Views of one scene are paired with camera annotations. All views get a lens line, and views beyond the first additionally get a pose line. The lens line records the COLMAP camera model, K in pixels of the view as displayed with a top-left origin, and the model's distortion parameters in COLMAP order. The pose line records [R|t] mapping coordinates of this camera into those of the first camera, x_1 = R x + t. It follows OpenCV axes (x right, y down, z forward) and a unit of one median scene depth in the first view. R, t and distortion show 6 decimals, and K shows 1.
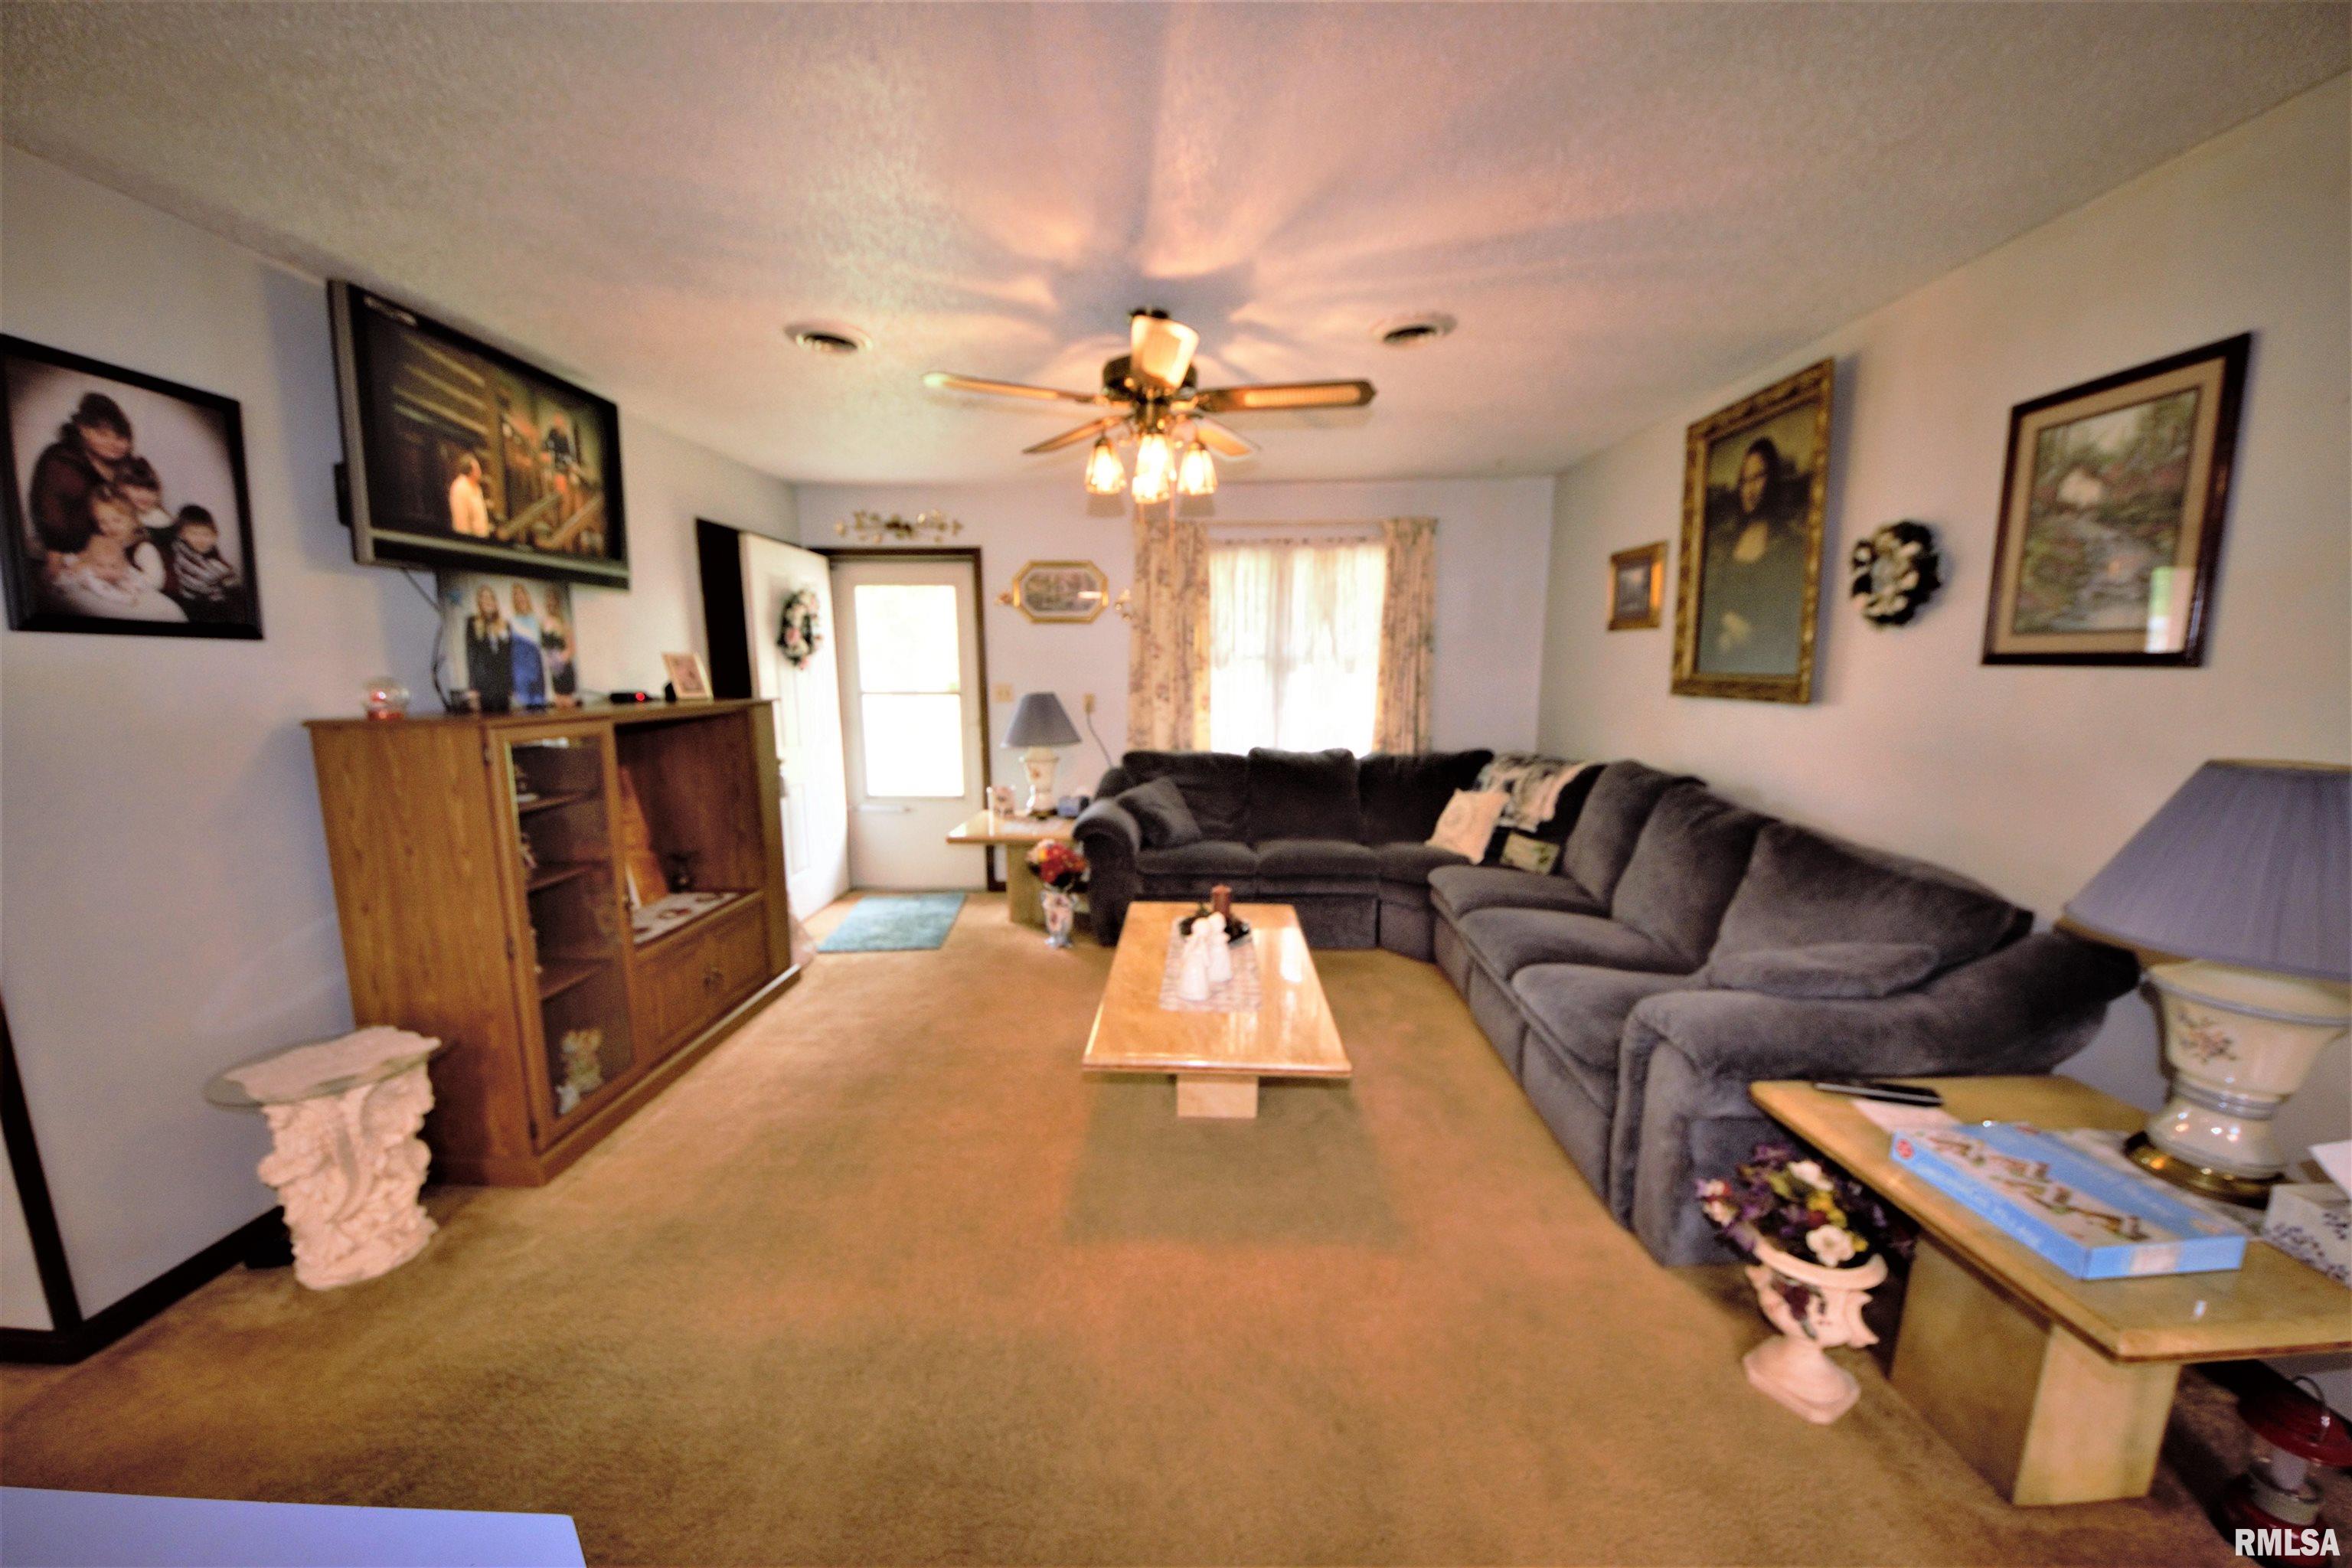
lens RADIAL K [[874.9, 0, 1176.0], [0, 874.9, 784.0], [0, 0, 1]] dist [0.016232, -0.017081]
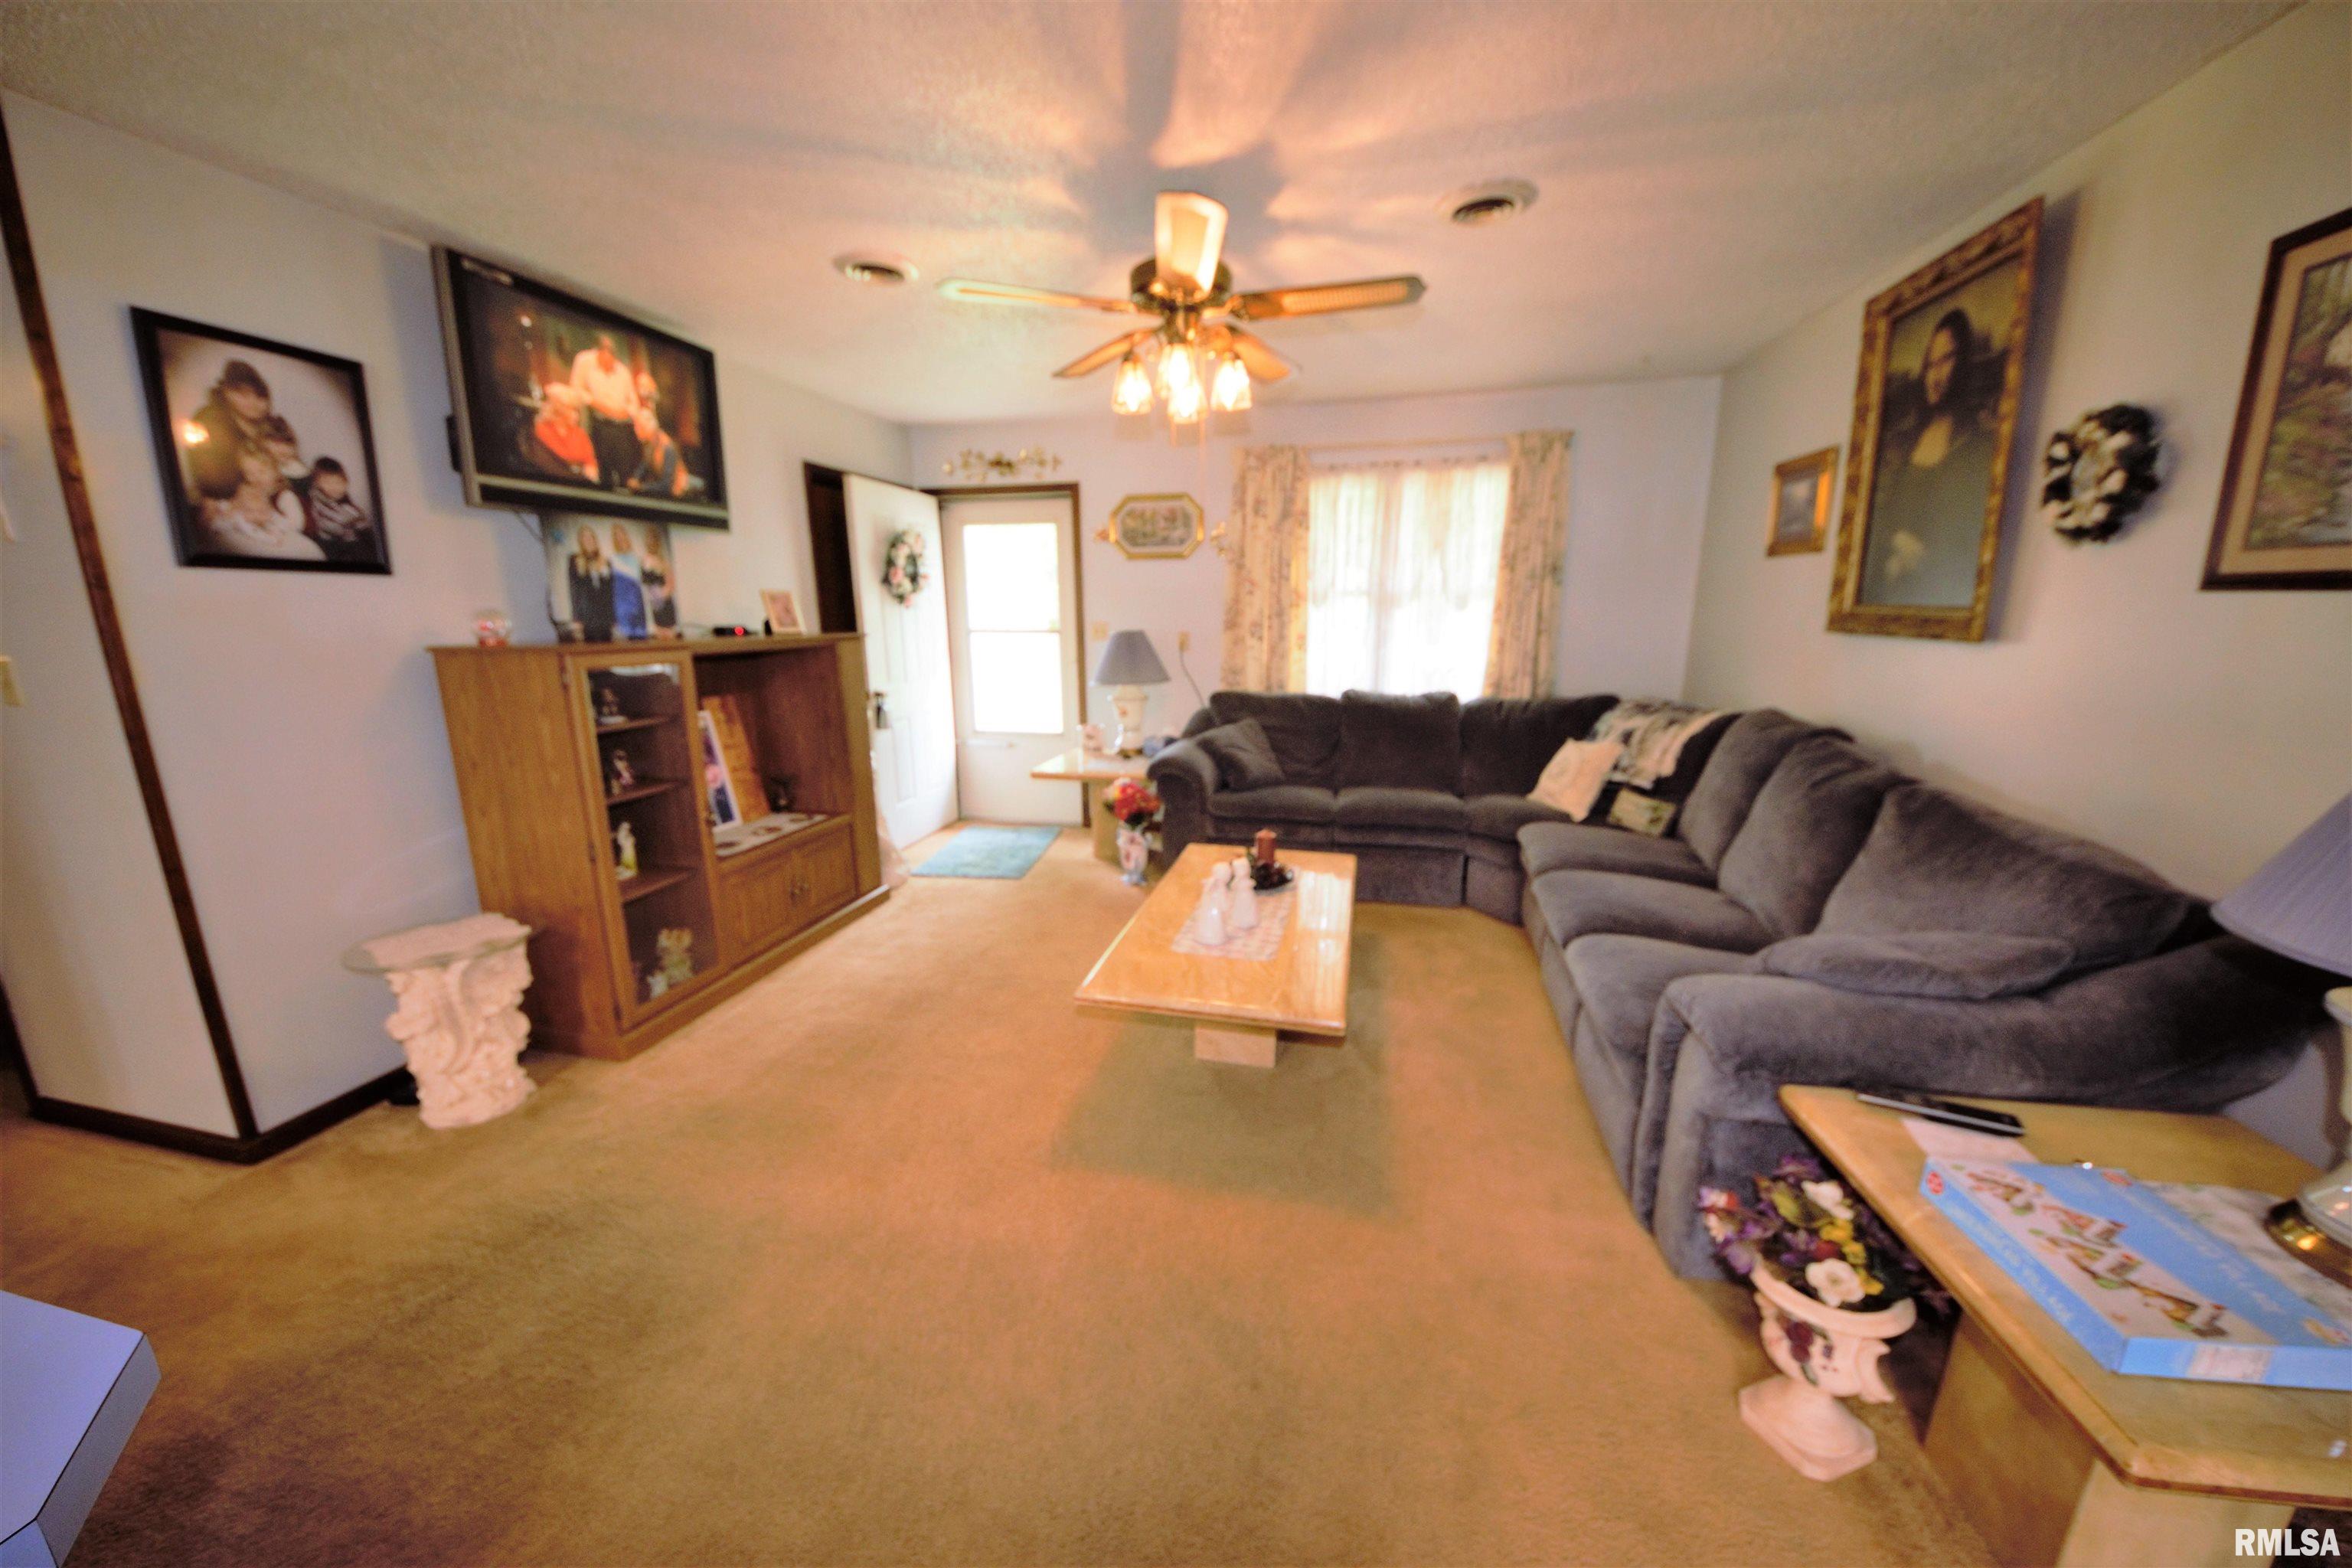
lens RADIAL K [[872.5, 0, 1186.9], [0, 872.5, 793.7], [0, 0, 1]] dist [0.013087, -0.015810]
pose [[0.978669, 0.039600, -0.201591, 0.183442], [-0.024996, 0.996909, 0.074481, 0.008068], [0.203918, -0.067853, 0.976634, 0.056639]]
